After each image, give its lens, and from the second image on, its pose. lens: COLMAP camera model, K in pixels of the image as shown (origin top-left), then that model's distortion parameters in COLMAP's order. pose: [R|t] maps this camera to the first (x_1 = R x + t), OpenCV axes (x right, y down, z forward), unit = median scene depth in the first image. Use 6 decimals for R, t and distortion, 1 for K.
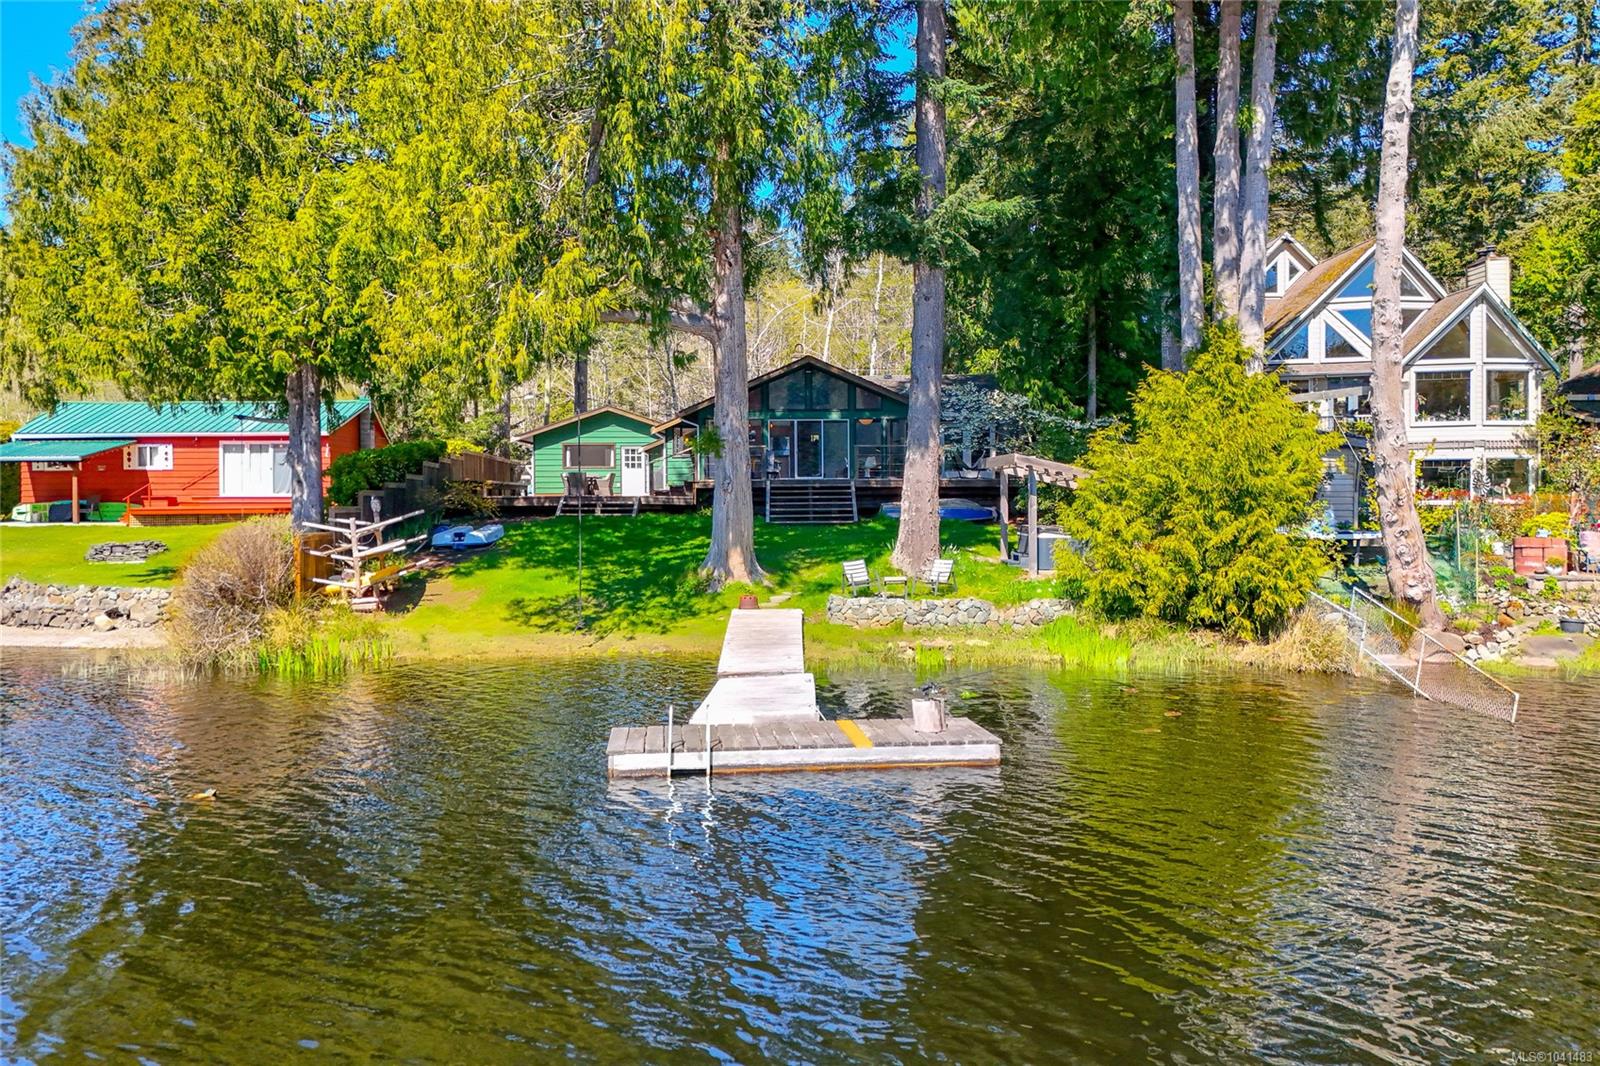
lens RADIAL K [[1250.7, 0, 784.9], [0, 1250.7, 507.8], [0, 0, 1]] dist [0.049900, 0.001160]
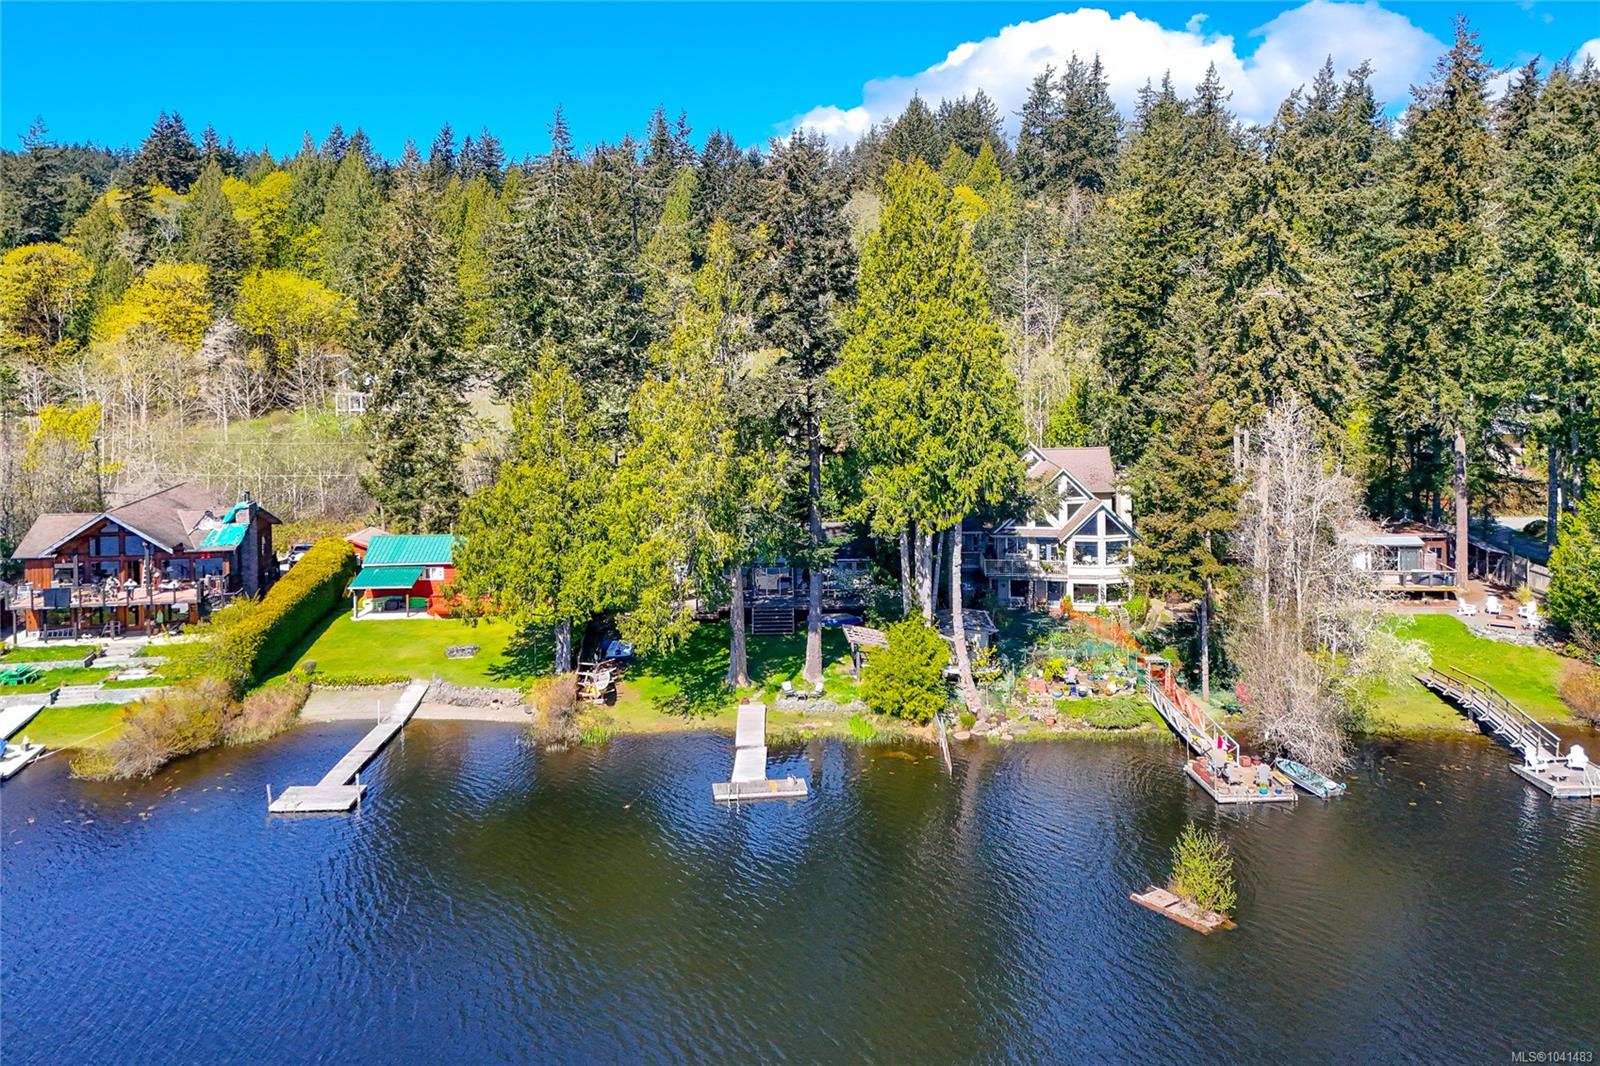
lens RADIAL K [[1250.7, 0, 784.9], [0, 1250.7, 507.8], [0, 0, 1]] dist [0.049900, 0.001160]
pose [[0.999936, -0.010939, 0.002990, 0.045365], [0.010510, 0.992938, 0.118165, -0.584384], [-0.004261, -0.118126, 0.992989, -1.431786]]
